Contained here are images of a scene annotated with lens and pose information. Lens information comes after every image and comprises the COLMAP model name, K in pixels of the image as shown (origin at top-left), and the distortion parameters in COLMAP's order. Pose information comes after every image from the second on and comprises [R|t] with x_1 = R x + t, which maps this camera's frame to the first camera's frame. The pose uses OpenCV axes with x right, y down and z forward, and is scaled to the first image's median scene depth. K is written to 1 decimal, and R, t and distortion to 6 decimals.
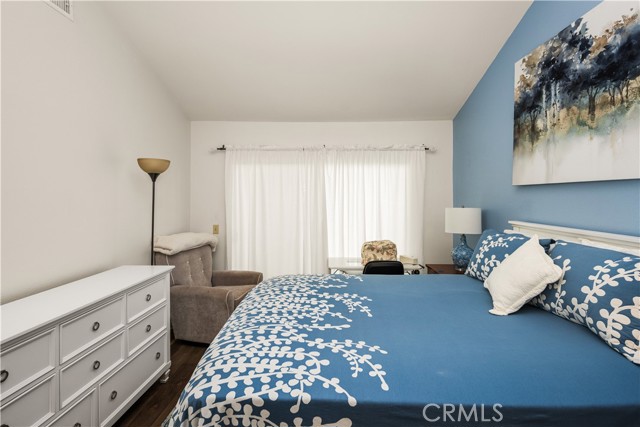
lens RADIAL K [[295.6, 0, 332.3], [0, 295.6, 196.8], [0, 0, 1]] dist [-0.000625, -0.000238]
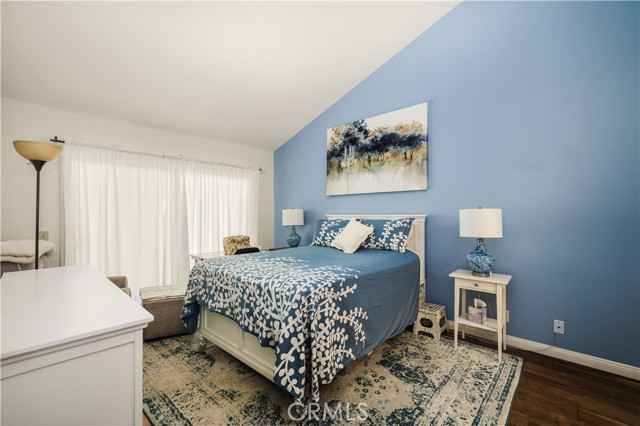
lens RADIAL K [[263.9, 0, 309.9], [0, 263.9, 212.5], [0, 0, 1]] dist [-0.000658, -0.000233]
pose [[0.701858, 0.003790, 0.712306, -0.800402], [0.001219, 0.999978, -0.006521, 0.098131], [-0.712315, 0.005445, 0.701838, -0.092642]]
